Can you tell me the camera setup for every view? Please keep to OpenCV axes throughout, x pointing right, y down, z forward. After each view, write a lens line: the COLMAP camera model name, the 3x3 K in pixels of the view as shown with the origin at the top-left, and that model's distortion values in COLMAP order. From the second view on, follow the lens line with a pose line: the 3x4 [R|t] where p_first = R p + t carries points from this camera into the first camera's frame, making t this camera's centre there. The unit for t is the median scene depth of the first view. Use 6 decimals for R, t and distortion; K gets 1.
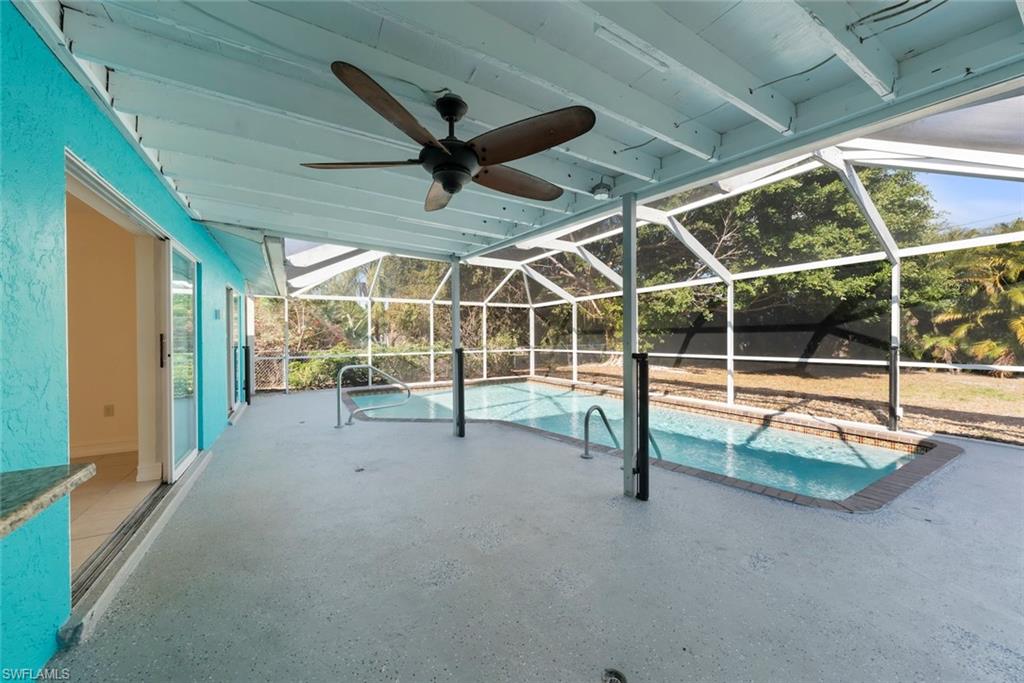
lens RADIAL K [[367.0, 0, 512.0], [0, 367.0, 341.5], [0, 0, 1]] dist [-0.000713, 0.000021]
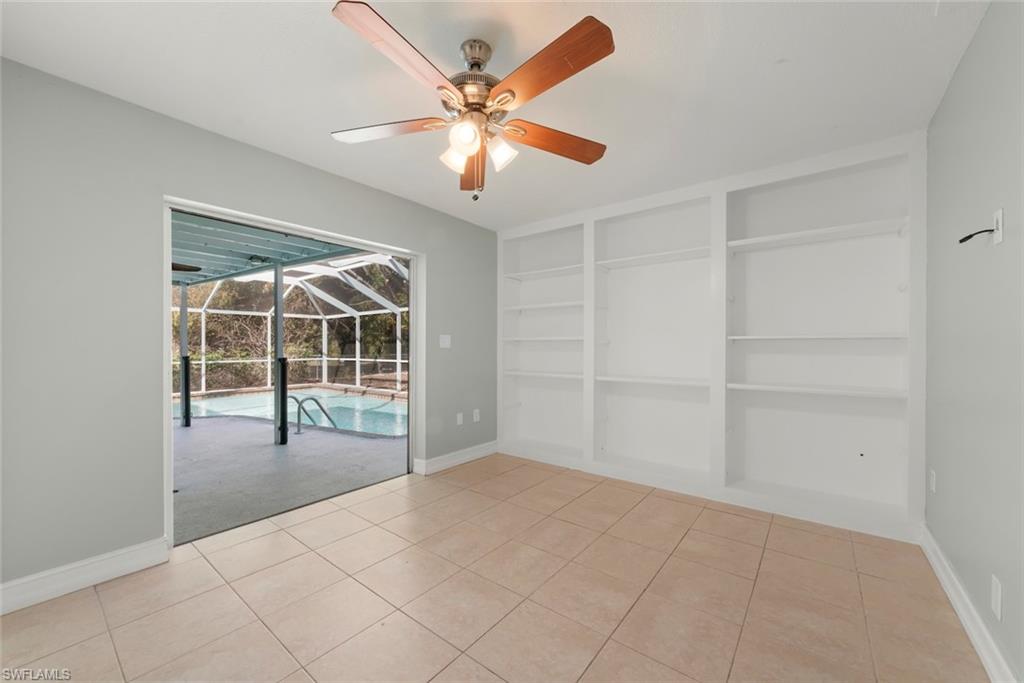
lens RADIAL K [[391.3, 0, 510.6], [0, 391.3, 350.5], [0, 0, 1]] dist [-0.000421, -0.000034]
pose [[0.935563, 0.004276, 0.353135, 0.187803], [-0.003704, 0.999991, -0.002294, -0.000760], [-0.353142, 0.000838, 0.935570, -0.291383]]
